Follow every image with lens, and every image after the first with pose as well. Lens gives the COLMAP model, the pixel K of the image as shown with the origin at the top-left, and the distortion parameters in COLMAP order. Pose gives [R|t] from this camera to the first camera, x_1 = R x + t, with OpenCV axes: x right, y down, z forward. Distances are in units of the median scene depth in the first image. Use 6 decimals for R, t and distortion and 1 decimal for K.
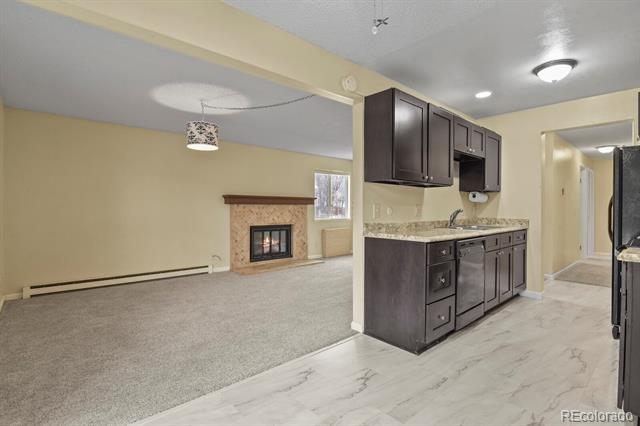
lens RADIAL K [[319.4, 0, 322.7], [0, 319.4, 211.4], [0, 0, 1]] dist [-0.021952, -0.001106]
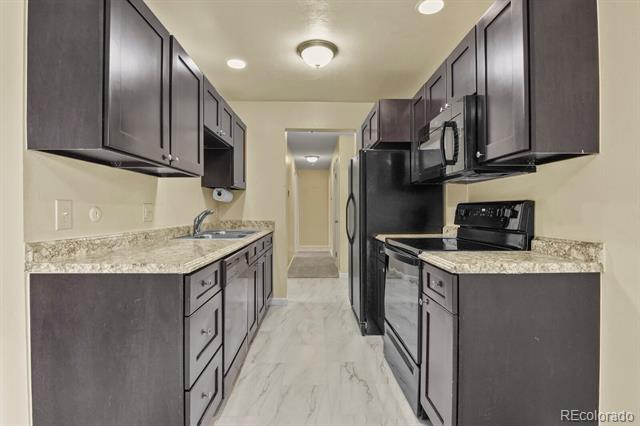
lens RADIAL K [[313.7, 0, 322.9], [0, 313.7, 211.2], [0, 0, 1]] dist [-0.009753, -0.000536]
pose [[0.657245, -0.007090, 0.753643, 0.049613], [0.010073, 0.999949, 0.000622, -0.002132], [-0.753609, 0.007183, 0.657283, 0.272678]]
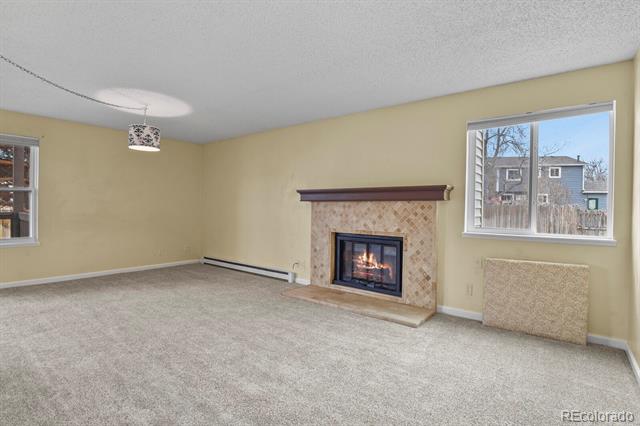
lens RADIAL K [[319.4, 0, 322.7], [0, 319.4, 211.4], [0, 0, 1]] dist [-0.021952, -0.001106]
pose [[0.162839, 0.012344, -0.986575, 0.662975], [-0.015524, 0.999830, 0.009948, -0.010800], [0.986530, 0.013695, 0.163003, 1.218626]]
